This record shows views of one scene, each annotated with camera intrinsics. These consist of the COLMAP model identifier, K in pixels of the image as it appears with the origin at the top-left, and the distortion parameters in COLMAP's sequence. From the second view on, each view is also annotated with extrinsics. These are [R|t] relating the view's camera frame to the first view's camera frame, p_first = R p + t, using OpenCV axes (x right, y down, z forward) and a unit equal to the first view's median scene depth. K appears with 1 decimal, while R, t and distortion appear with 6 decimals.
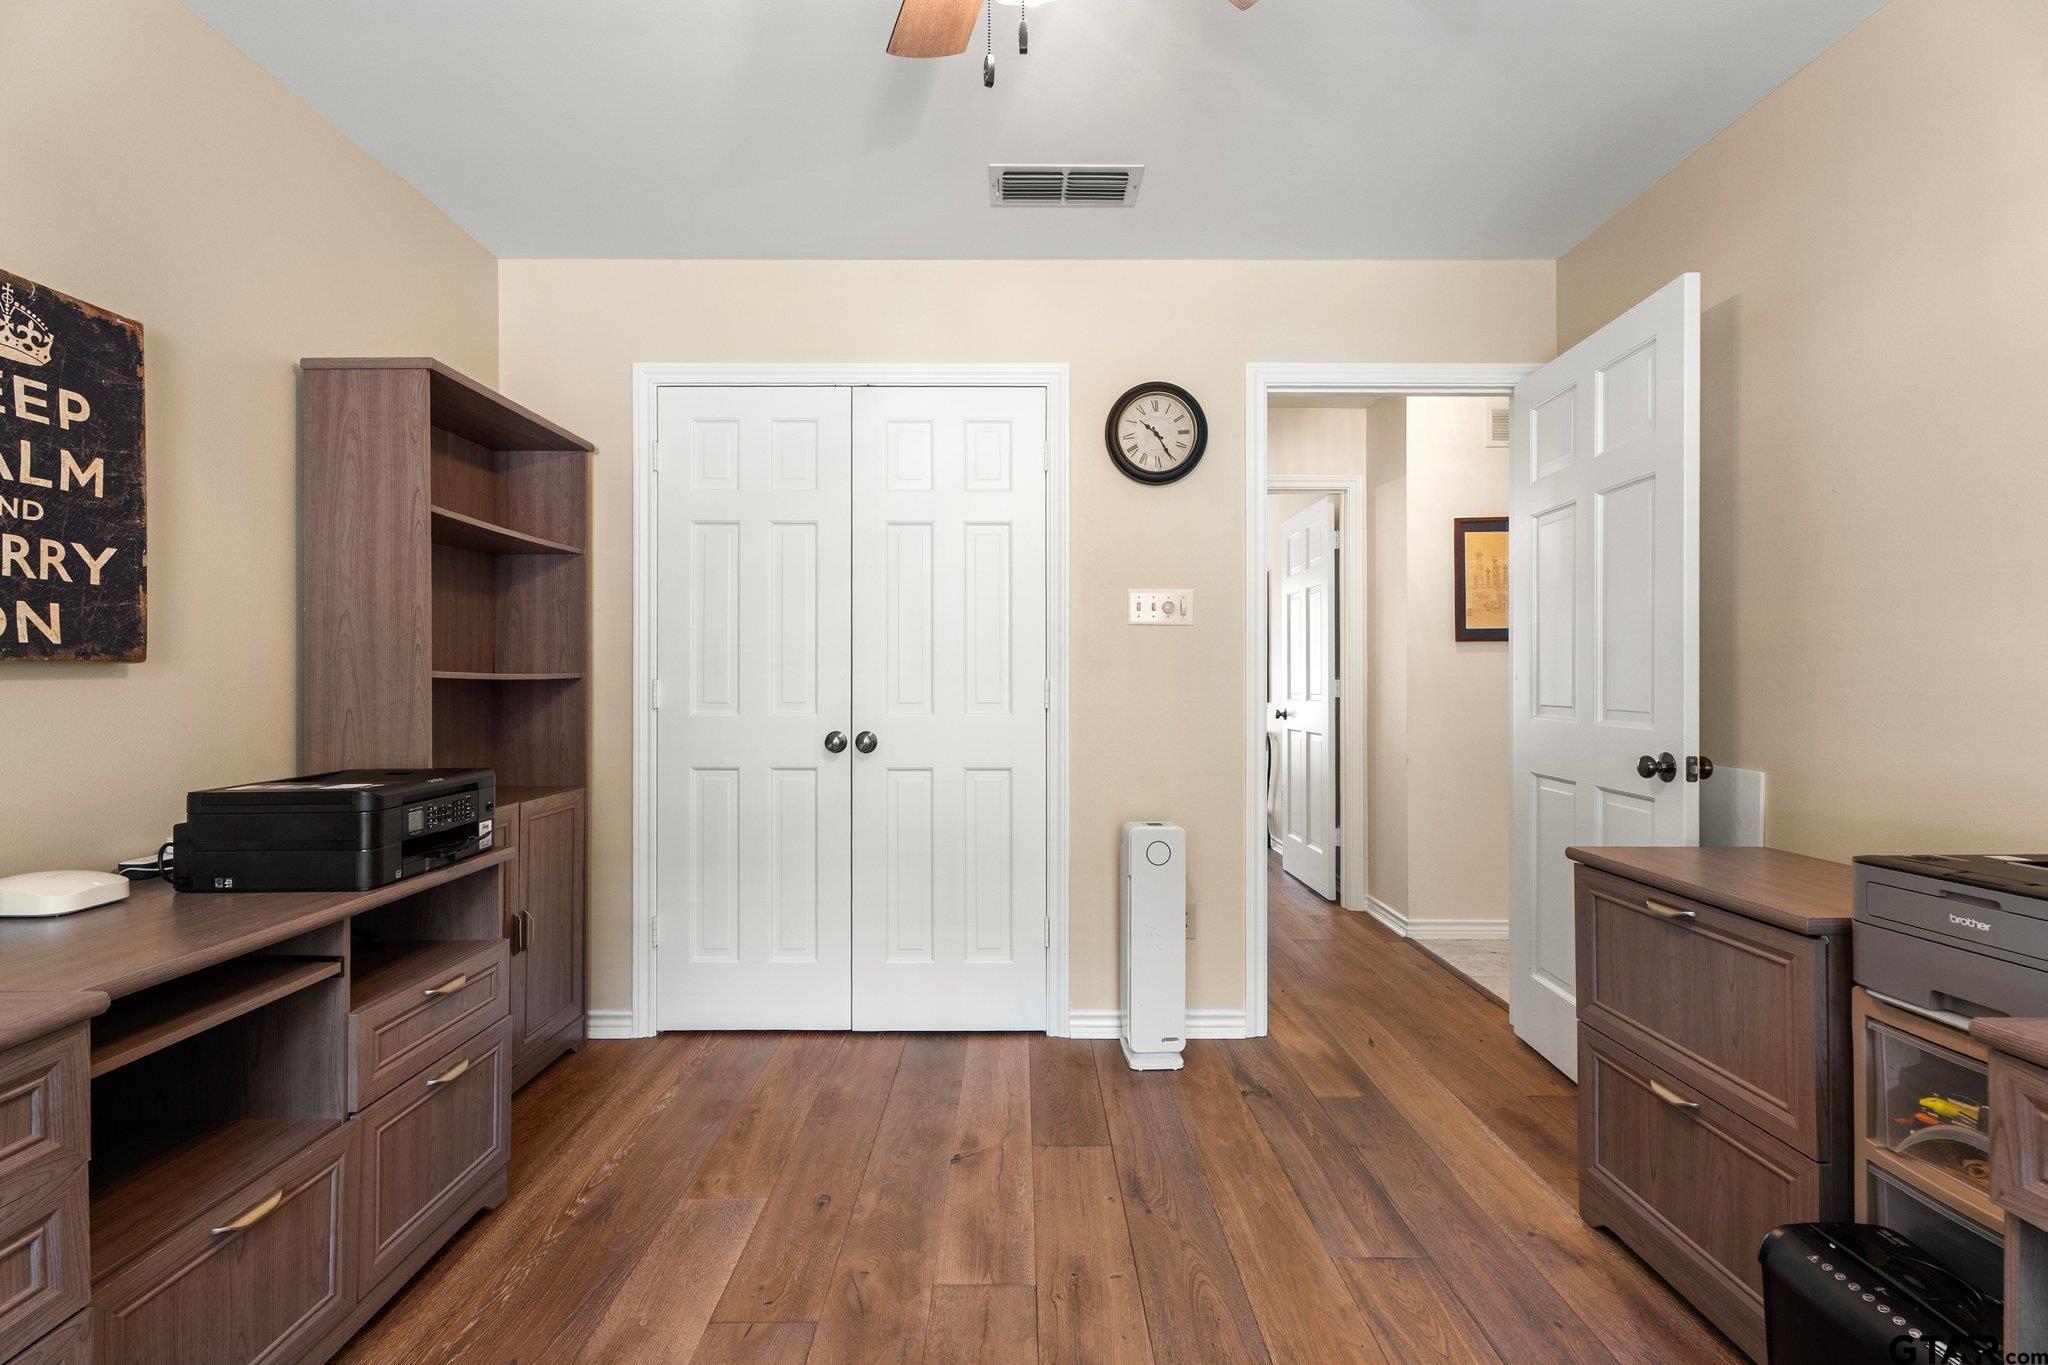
lens RADIAL K [[926.2, 0, 1022.5], [0, 926.2, 662.2], [0, 0, 1]] dist [0.000045, -0.000401]
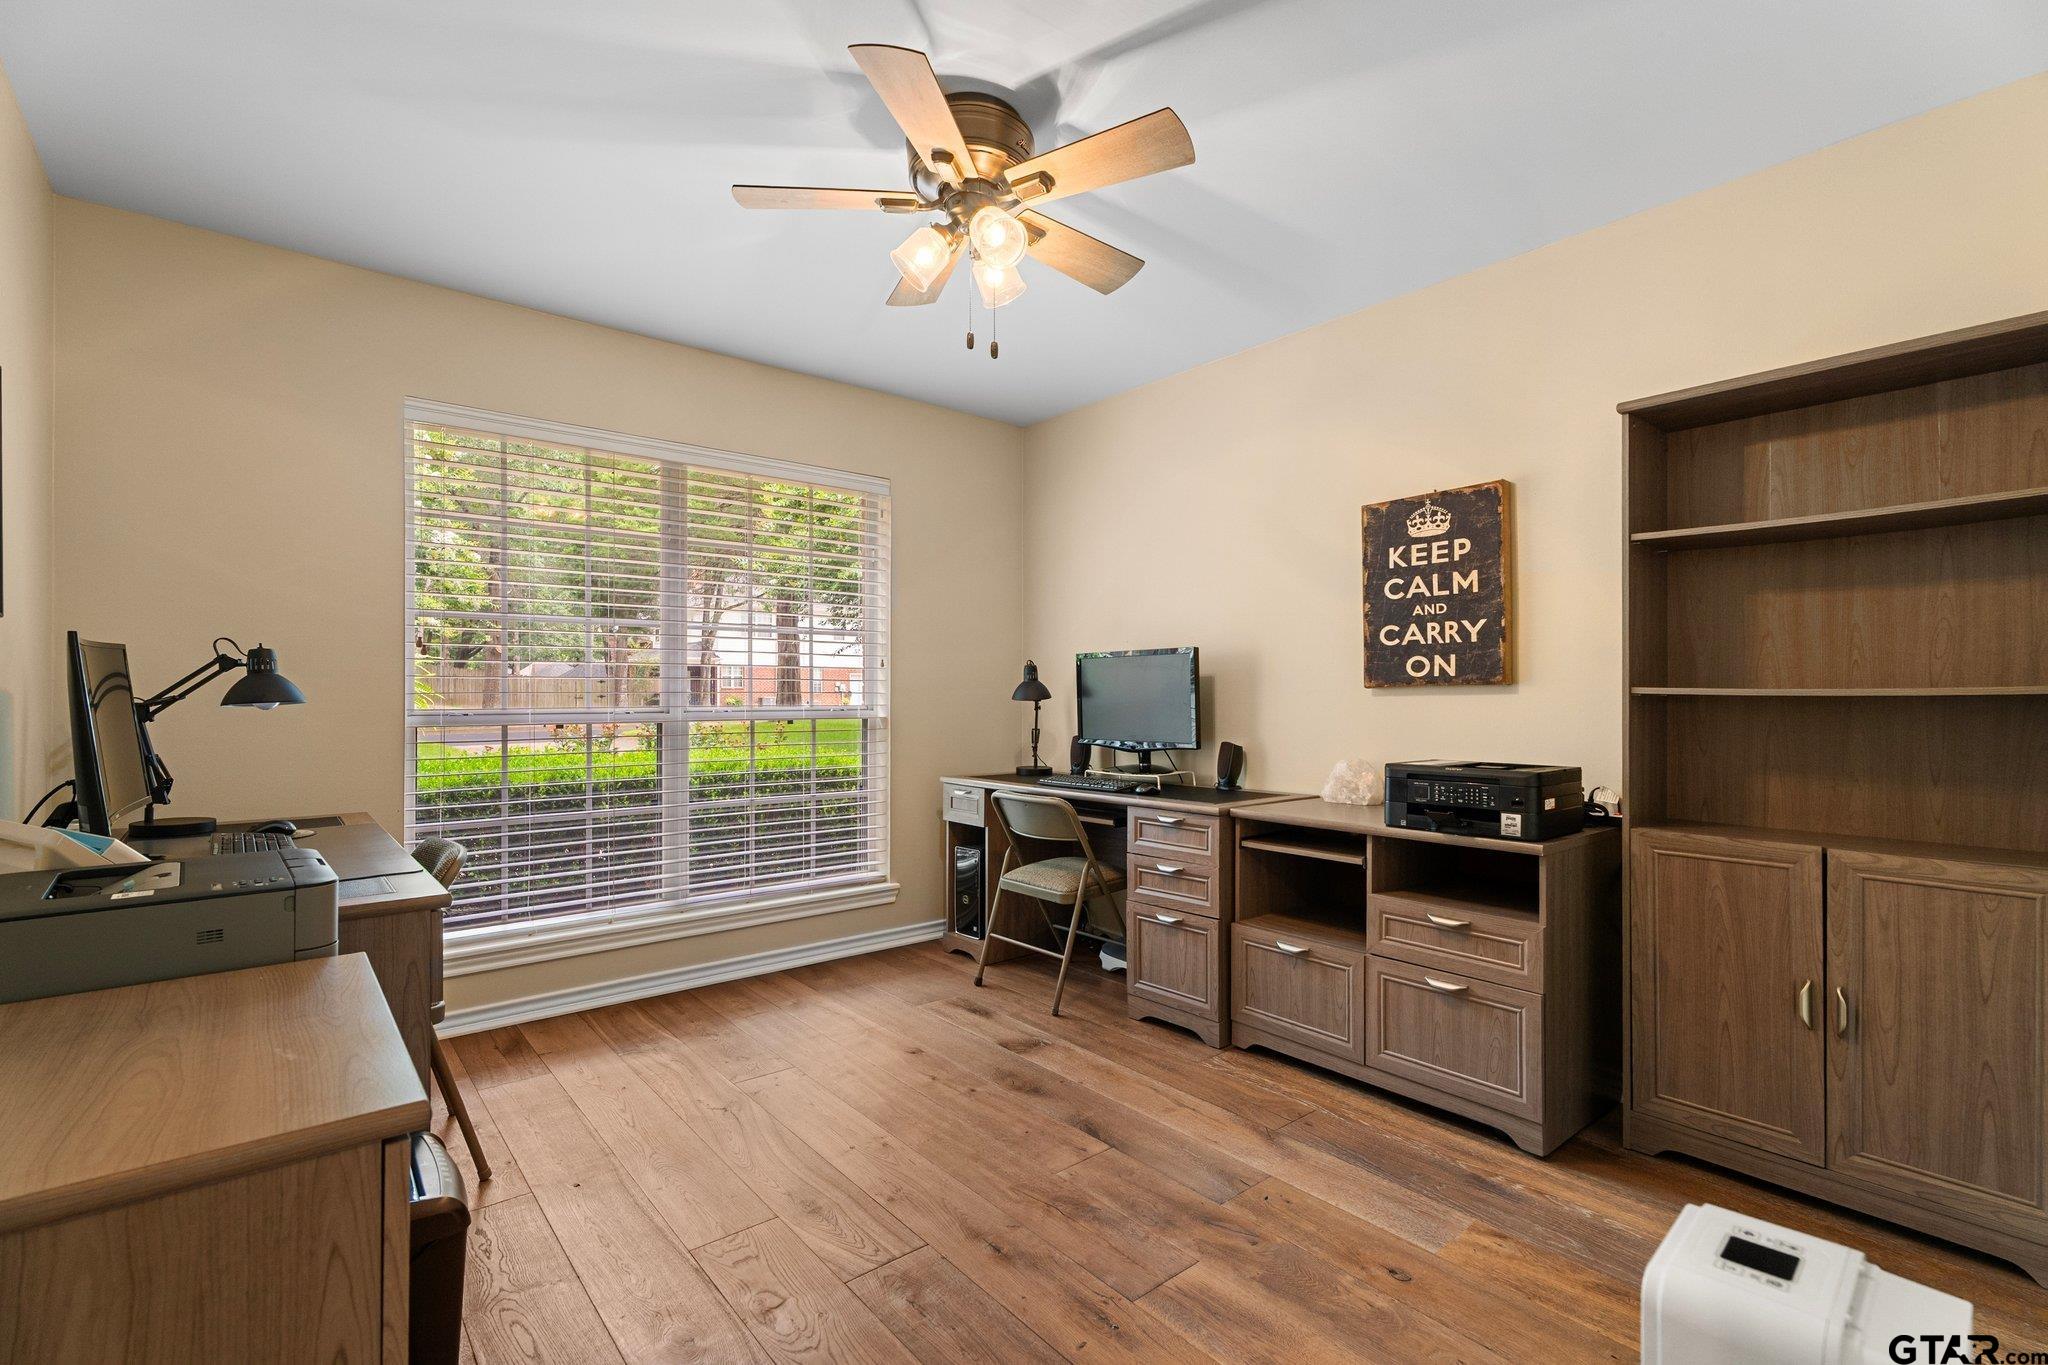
lens RADIAL K [[926.2, 0, 1022.5], [0, 926.2, 662.2], [0, 0, 1]] dist [0.000045, -0.000401]
pose [[-0.771084, -0.022453, -0.636337, 0.822295], [0.009230, 0.998879, -0.046428, 0.031242], [0.636666, -0.041673, -0.770013, 1.871196]]
